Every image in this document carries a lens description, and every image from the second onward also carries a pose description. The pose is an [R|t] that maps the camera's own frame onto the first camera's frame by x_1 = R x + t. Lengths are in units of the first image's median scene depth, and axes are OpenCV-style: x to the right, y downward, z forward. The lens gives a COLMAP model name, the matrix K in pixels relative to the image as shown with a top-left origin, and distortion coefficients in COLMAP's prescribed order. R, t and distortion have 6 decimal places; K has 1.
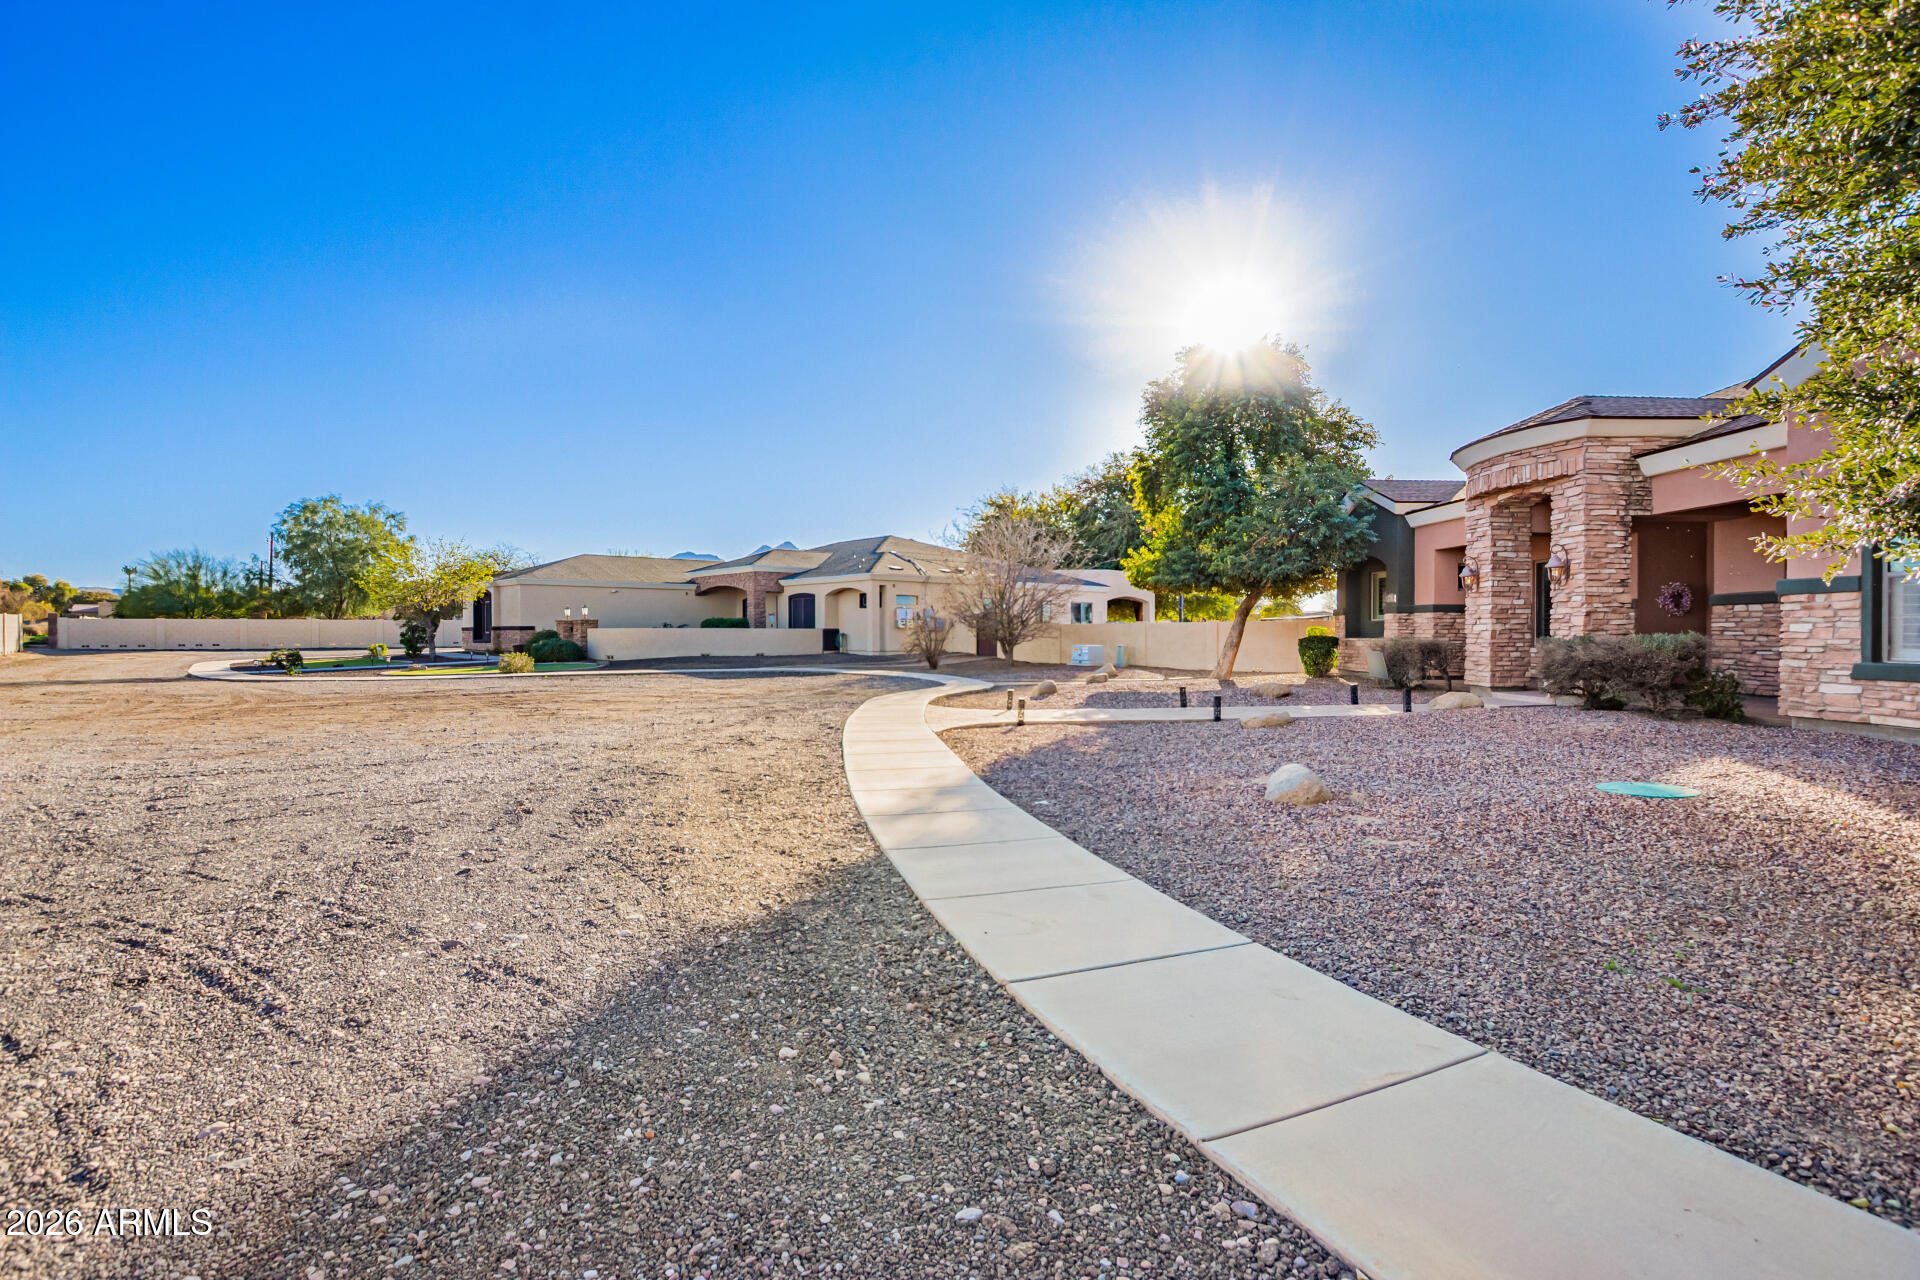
lens RADIAL K [[896.2, 0, 960.0], [0, 896.2, 639.4], [0, 0, 1]] dist [0.003674, -0.000727]
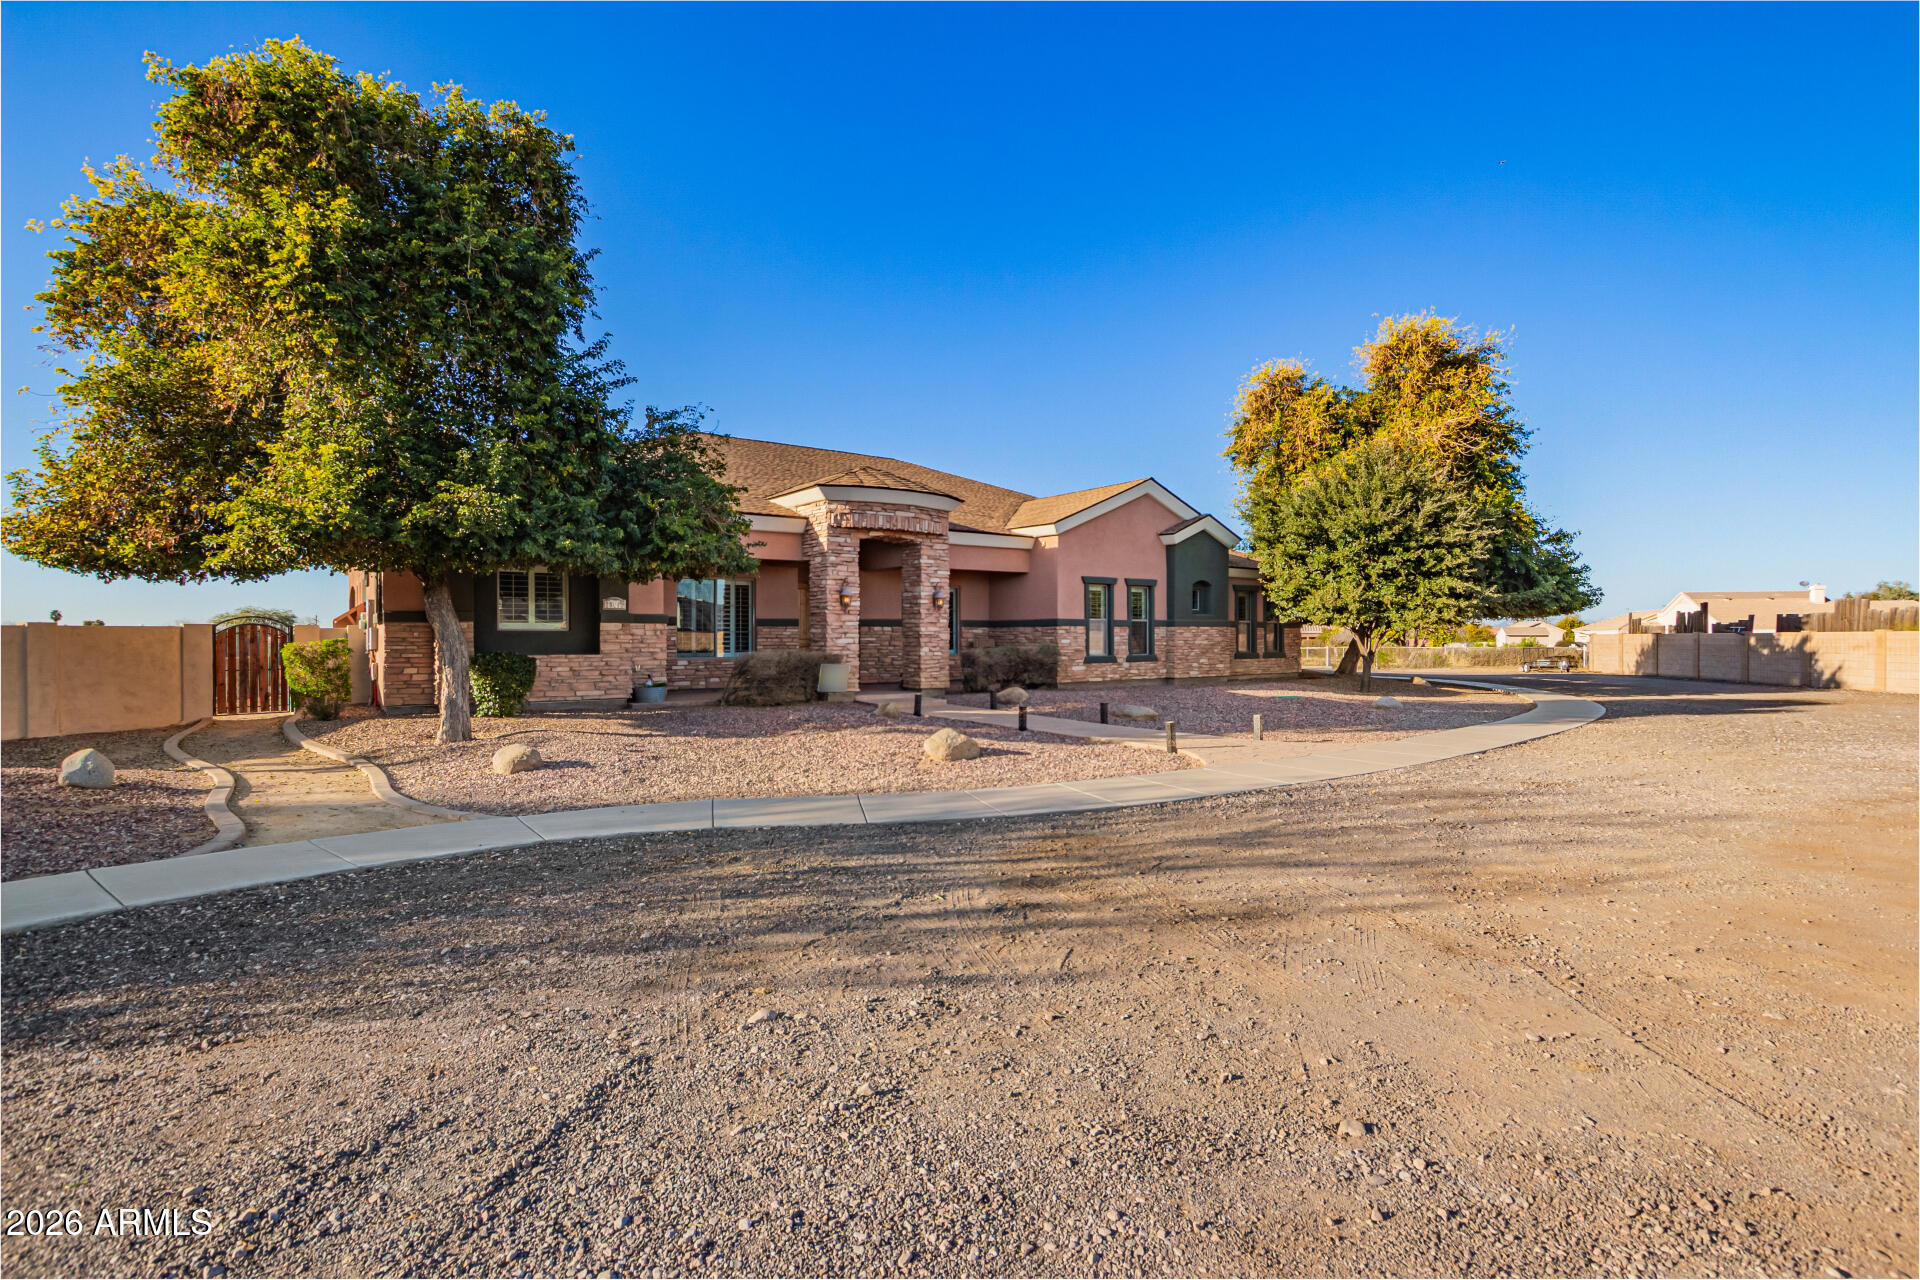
lens RADIAL K [[896.2, 0, 960.0], [0, 896.2, 644.7], [0, 0, 1]] dist [0.003674, -0.000727]
pose [[-0.416983, 0.002384, 0.908911, -0.898855], [0.001396, 0.999997, -0.001982, 0.000509], [-0.908913, 0.000442, -0.416985, 2.102440]]
